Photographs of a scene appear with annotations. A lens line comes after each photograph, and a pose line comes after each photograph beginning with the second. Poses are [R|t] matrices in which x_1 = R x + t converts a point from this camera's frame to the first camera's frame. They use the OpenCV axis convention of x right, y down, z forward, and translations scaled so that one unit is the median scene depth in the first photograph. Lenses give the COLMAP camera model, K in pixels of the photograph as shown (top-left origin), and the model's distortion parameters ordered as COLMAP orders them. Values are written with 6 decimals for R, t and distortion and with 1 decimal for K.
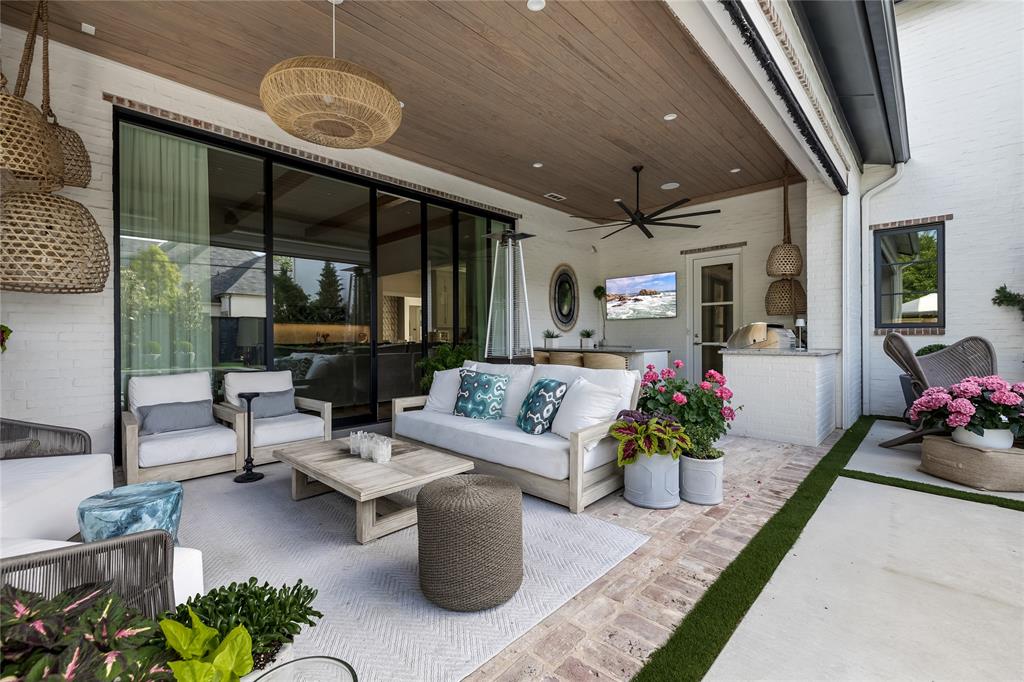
lens RADIAL K [[440.6, 0, 513.7], [0, 440.6, 338.6], [0, 0, 1]] dist [0.000235, 0.000207]
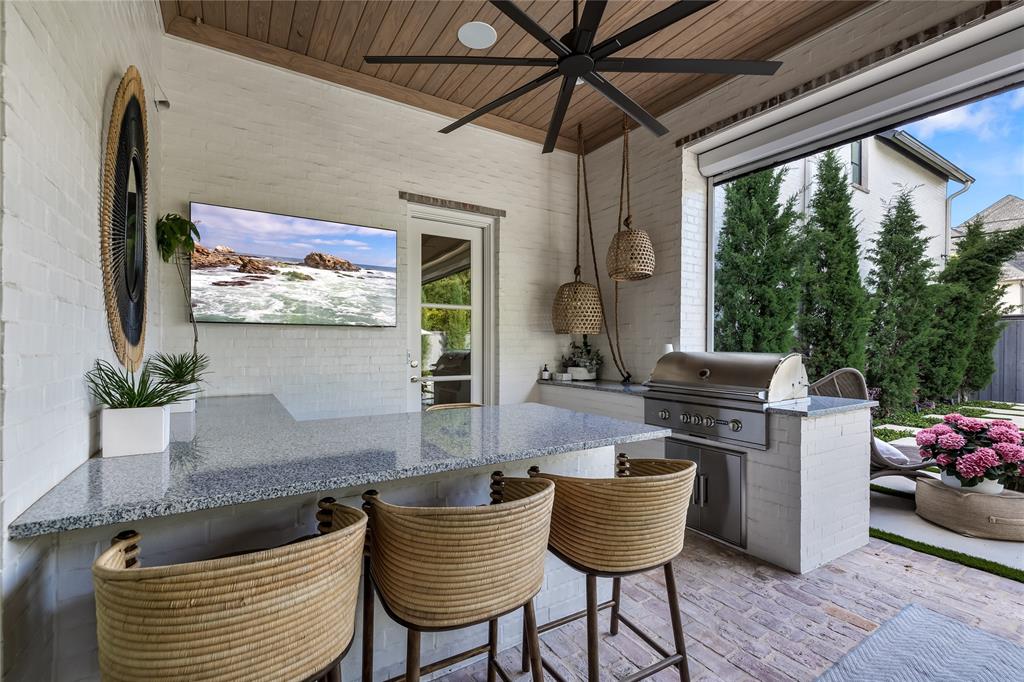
lens RADIAL K [[440.6, 0, 508.8], [0, 440.6, 343.5], [0, 0, 1]] dist [0.000235, 0.000207]
pose [[0.249043, 0.010329, 0.968437, -0.061110], [0.000988, 0.999940, -0.010918, -0.022542], [-0.968492, 0.003676, 0.249018, 0.724757]]
